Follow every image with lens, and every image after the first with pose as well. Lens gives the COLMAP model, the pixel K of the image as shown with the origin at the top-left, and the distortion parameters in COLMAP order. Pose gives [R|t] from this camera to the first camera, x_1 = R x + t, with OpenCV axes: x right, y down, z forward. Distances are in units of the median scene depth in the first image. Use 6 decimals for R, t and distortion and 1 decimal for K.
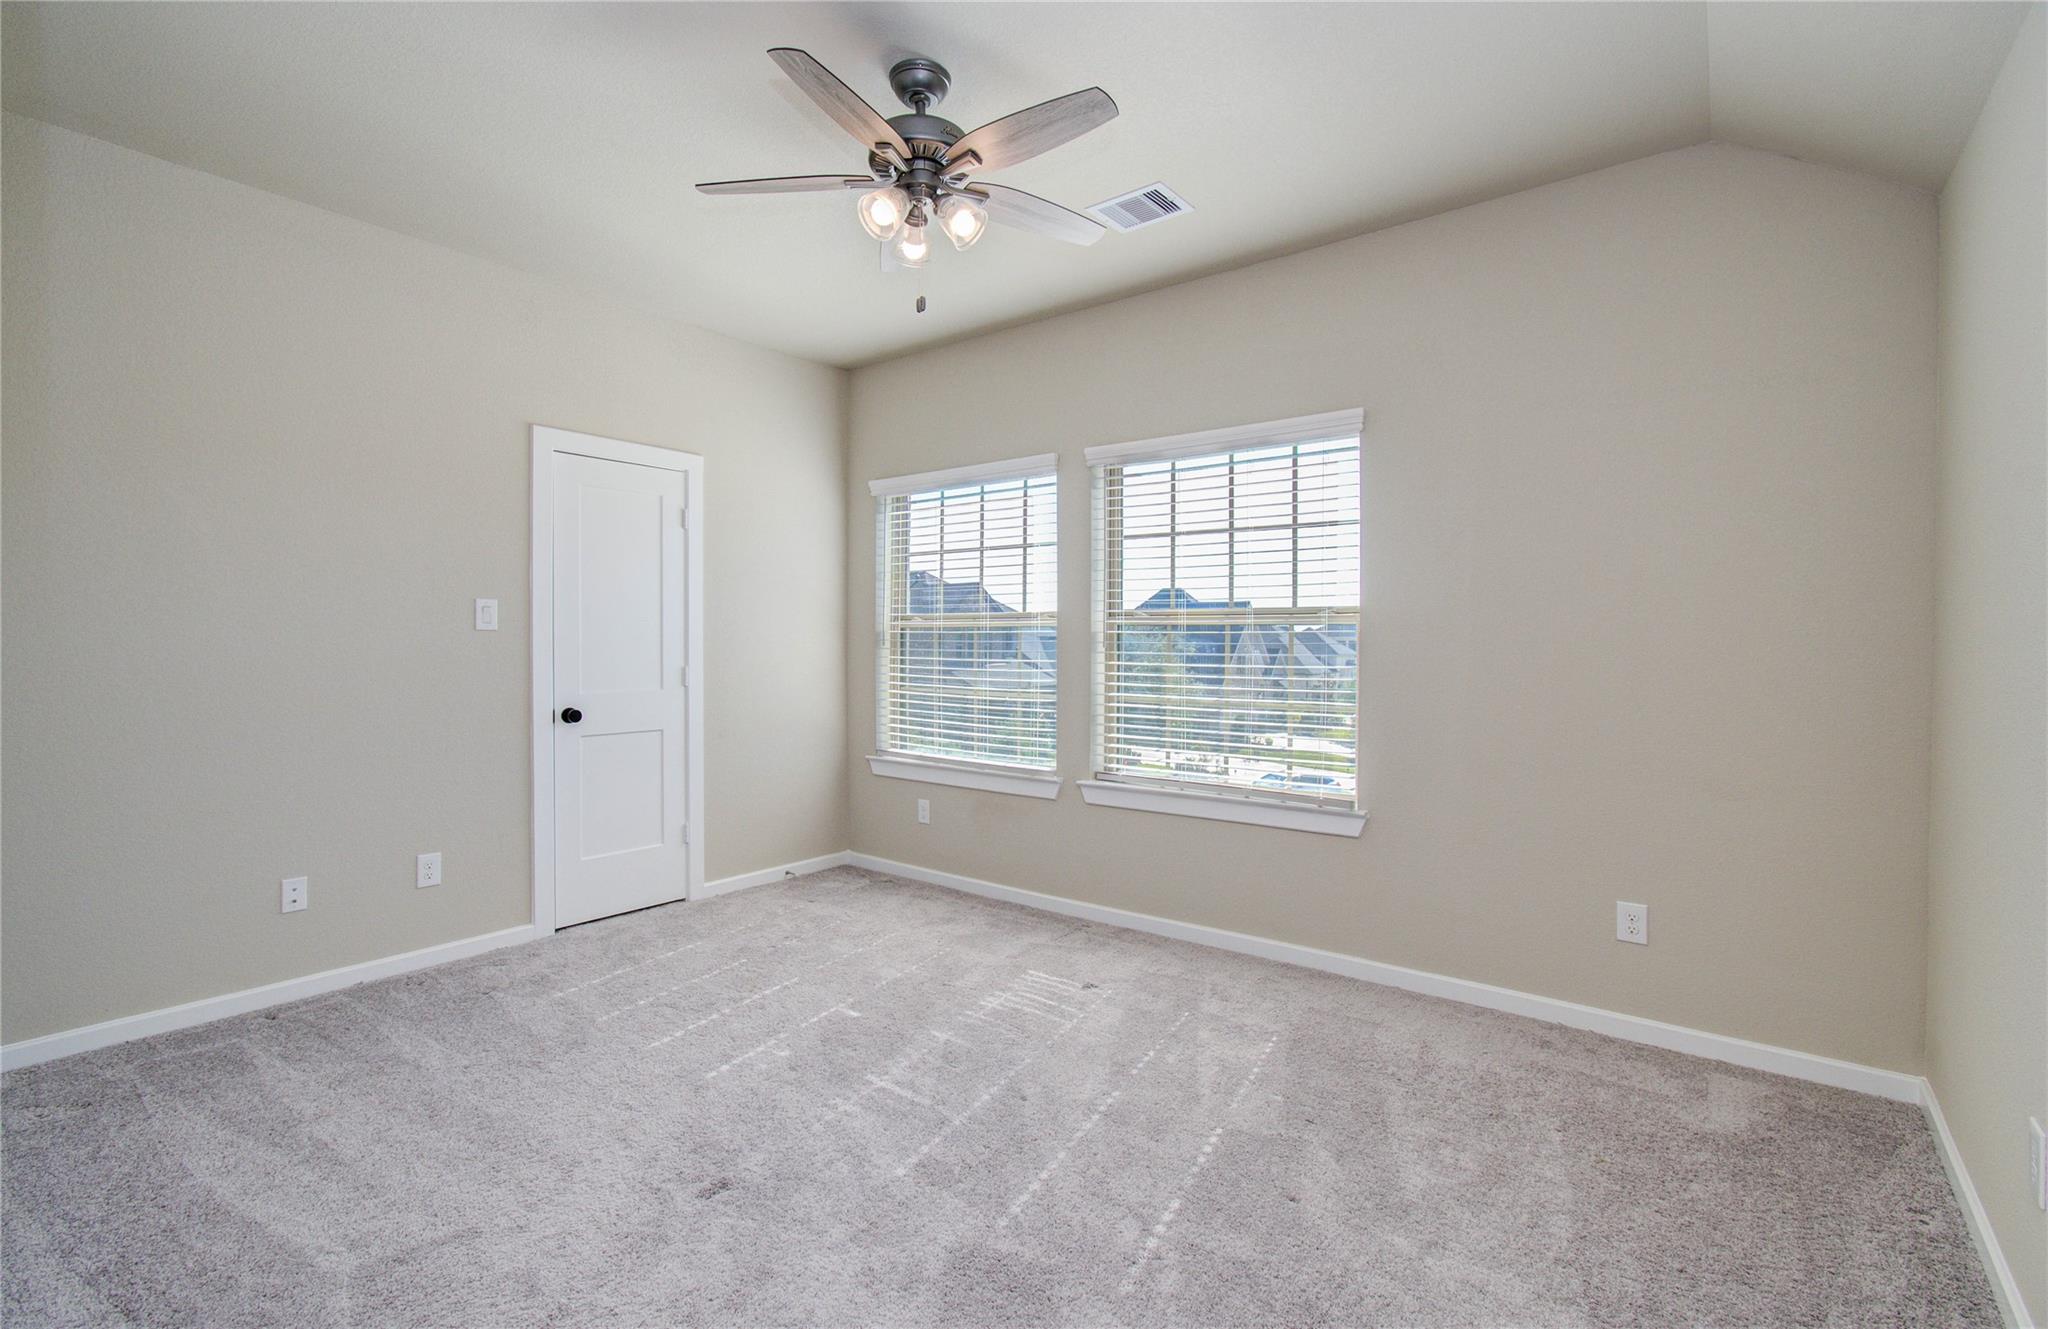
lens RADIAL K [[901.6, 0, 1002.7], [0, 901.6, 657.8], [0, 0, 1]] dist [0.000965, -0.000179]
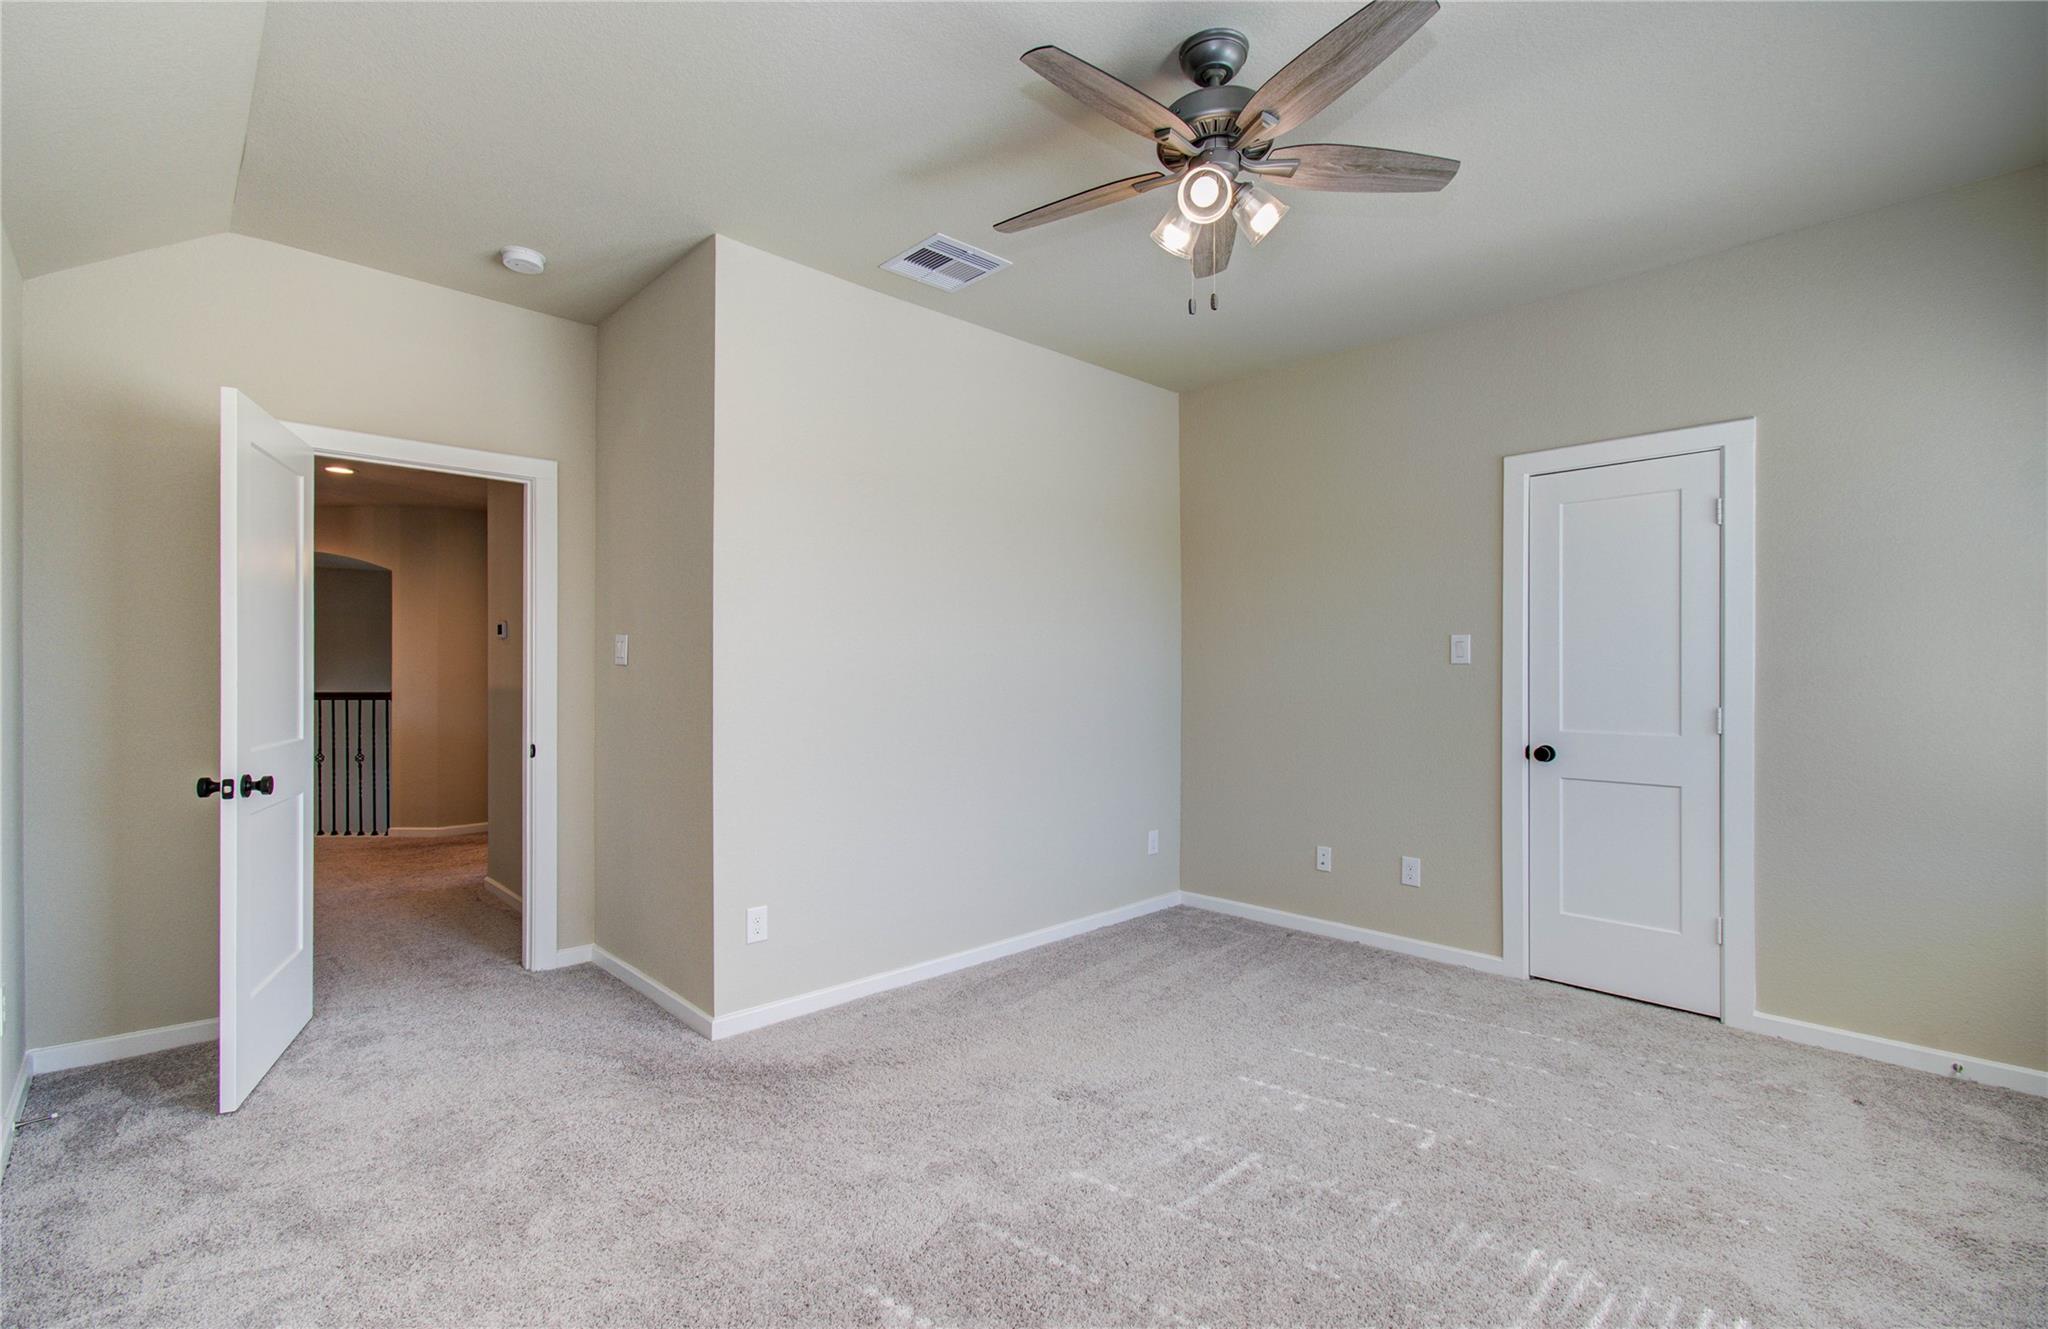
lens RADIAL K [[897.3, 0, 1028.7], [0, 897.3, 674.6], [0, 0, 1]] dist [-0.002126, -0.000672]
pose [[-0.111530, -0.001934, -0.993759, 0.523481], [-0.020138, 0.999797, 0.000314, -0.007444], [0.993557, 0.020048, -0.111546, 0.590446]]
